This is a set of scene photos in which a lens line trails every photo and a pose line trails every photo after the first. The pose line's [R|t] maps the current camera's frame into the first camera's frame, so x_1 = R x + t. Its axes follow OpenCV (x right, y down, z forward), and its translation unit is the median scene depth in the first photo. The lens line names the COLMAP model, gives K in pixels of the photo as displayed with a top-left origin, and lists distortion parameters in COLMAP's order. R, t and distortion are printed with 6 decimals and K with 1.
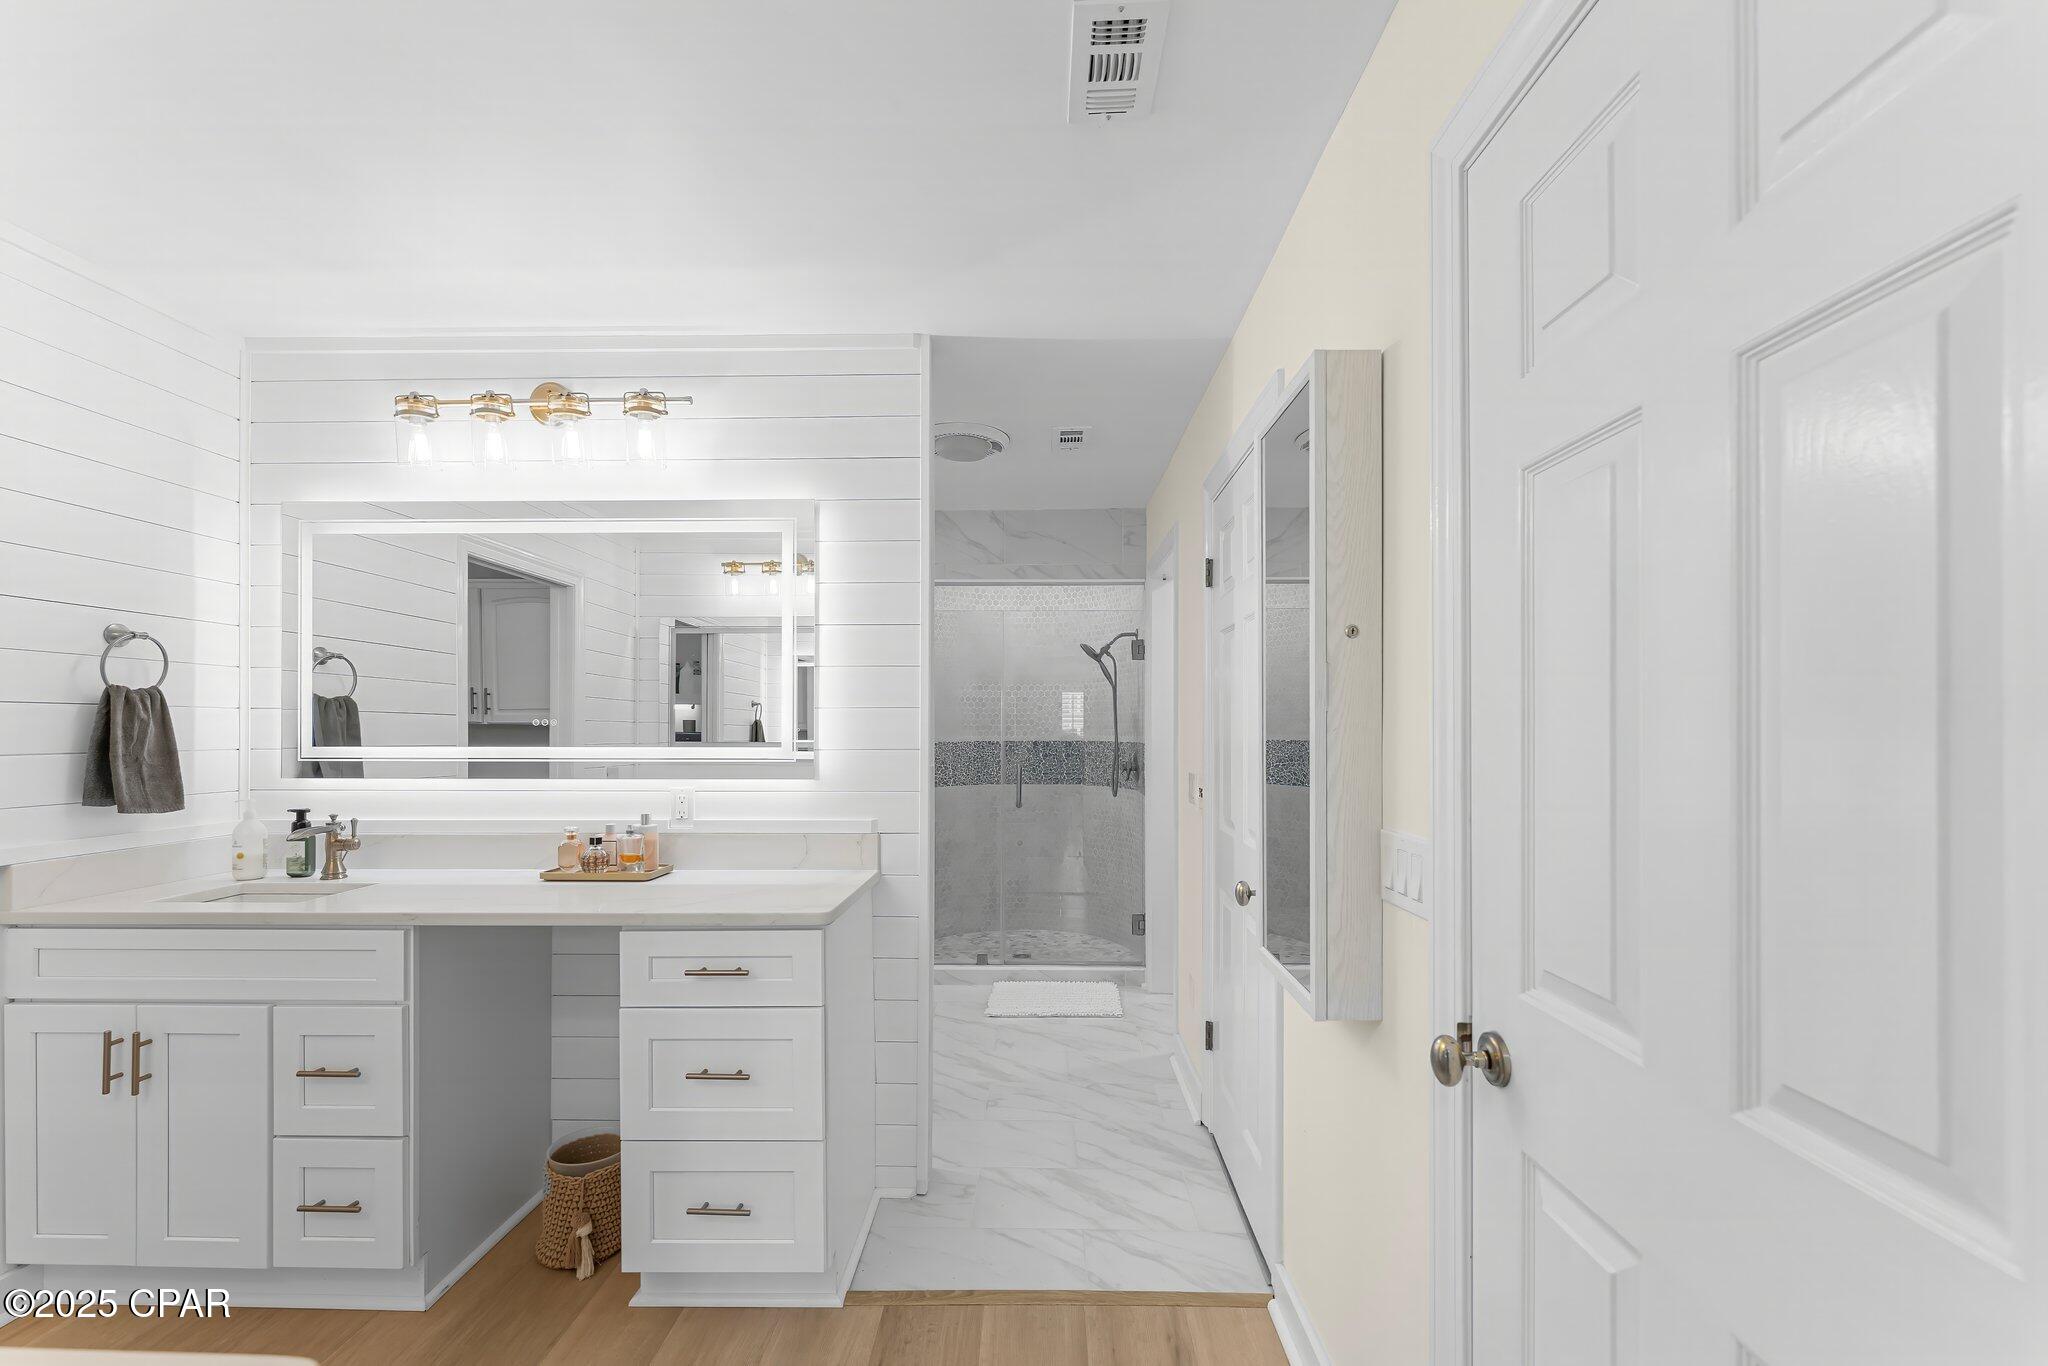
lens RADIAL K [[838.6, 0, 1032.0], [0, 838.6, 707.6], [0, 0, 1]] dist [-0.000850, -0.000895]
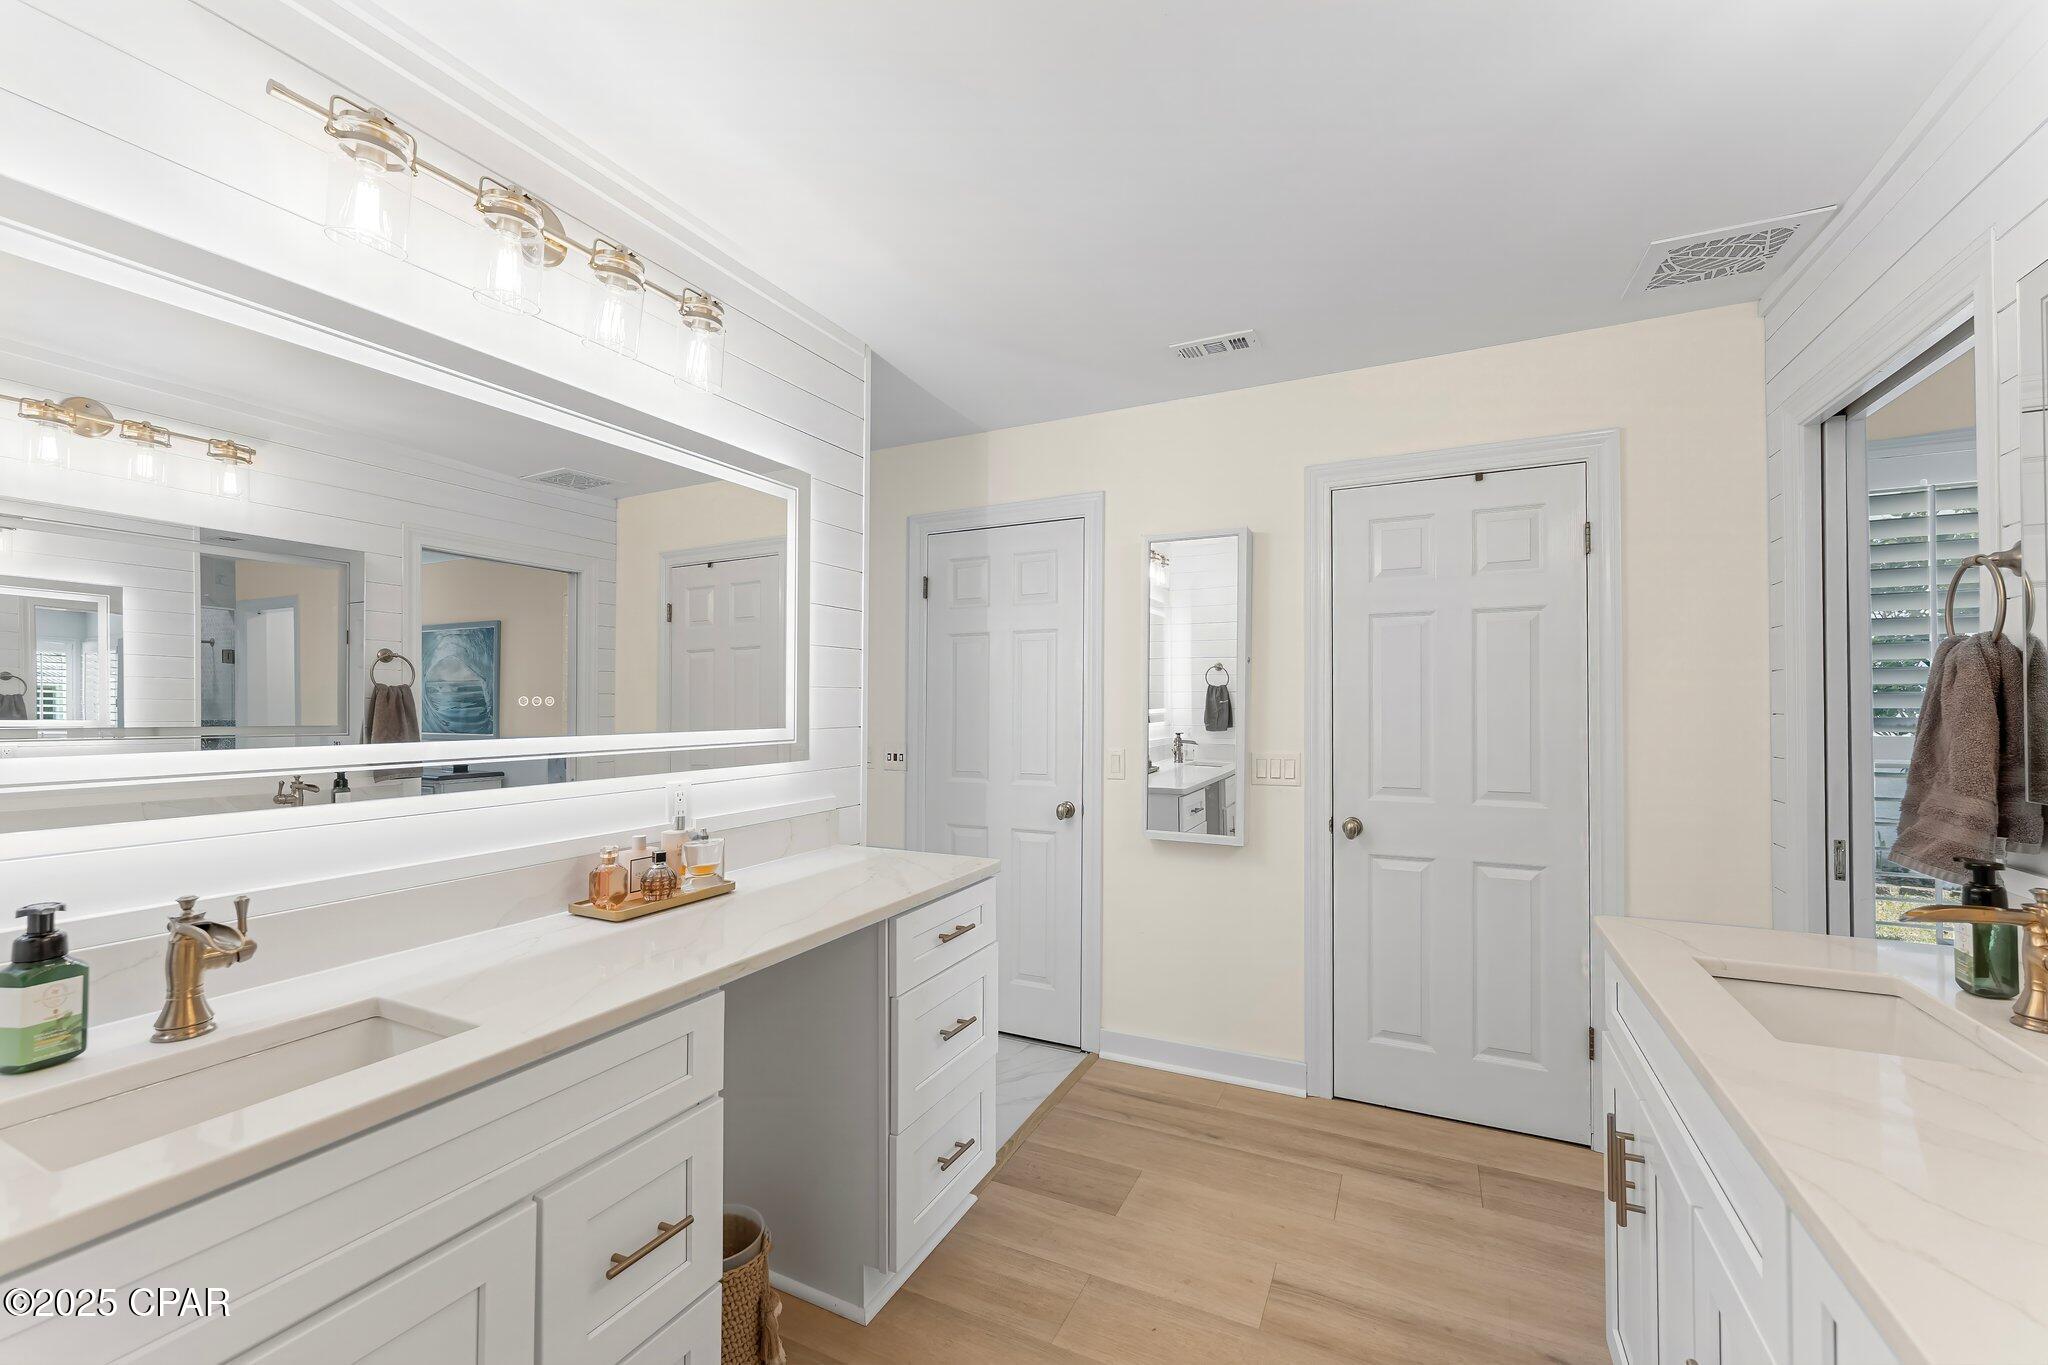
lens RADIAL K [[815.8, 0, 1025.2], [0, 815.8, 683.1], [0, 0, 1]] dist [0.002185, 0.000283]
pose [[0.424211, 0.022373, 0.905287, -1.051059], [-0.019988, 0.999683, -0.015340, 0.005256], [-0.905343, -0.011587, 0.424524, 0.383155]]
